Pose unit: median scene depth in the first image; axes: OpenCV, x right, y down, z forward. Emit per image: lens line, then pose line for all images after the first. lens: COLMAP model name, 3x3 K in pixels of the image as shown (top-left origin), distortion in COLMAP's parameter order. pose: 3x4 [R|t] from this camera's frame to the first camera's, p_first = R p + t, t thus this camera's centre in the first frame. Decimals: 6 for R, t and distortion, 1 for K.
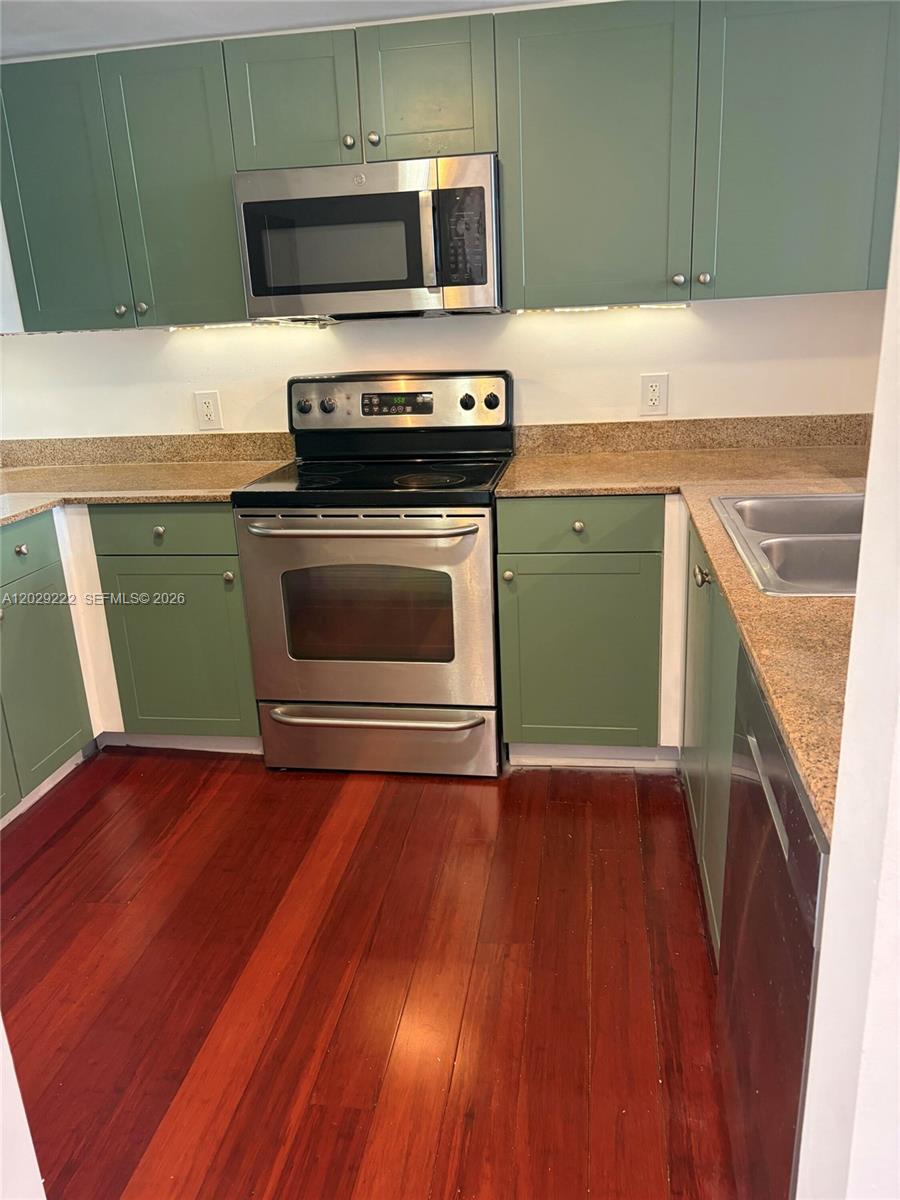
lens RADIAL K [[916.0, 0, 455.5], [0, 916.0, 600.5], [0, 0, 1]] dist [0.029326, -0.033248]
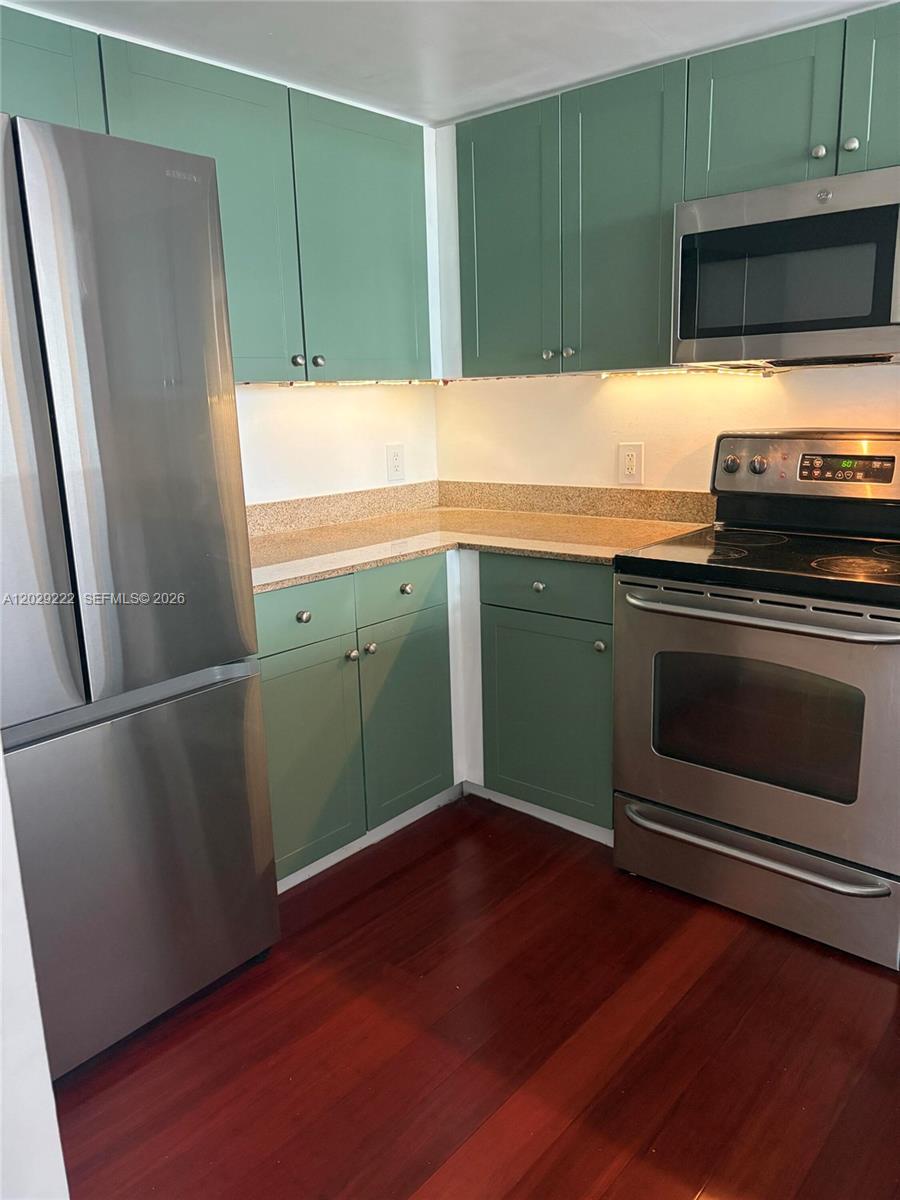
lens RADIAL K [[916.0, 0, 444.2], [0, 916.0, 606.8], [0, 0, 1]] dist [0.029326, -0.033248]
pose [[0.849832, 0.139148, -0.508354, 0.065741], [-0.163735, 0.986497, -0.003695, -0.032513], [0.500976, 0.086375, 0.861140, 0.131590]]
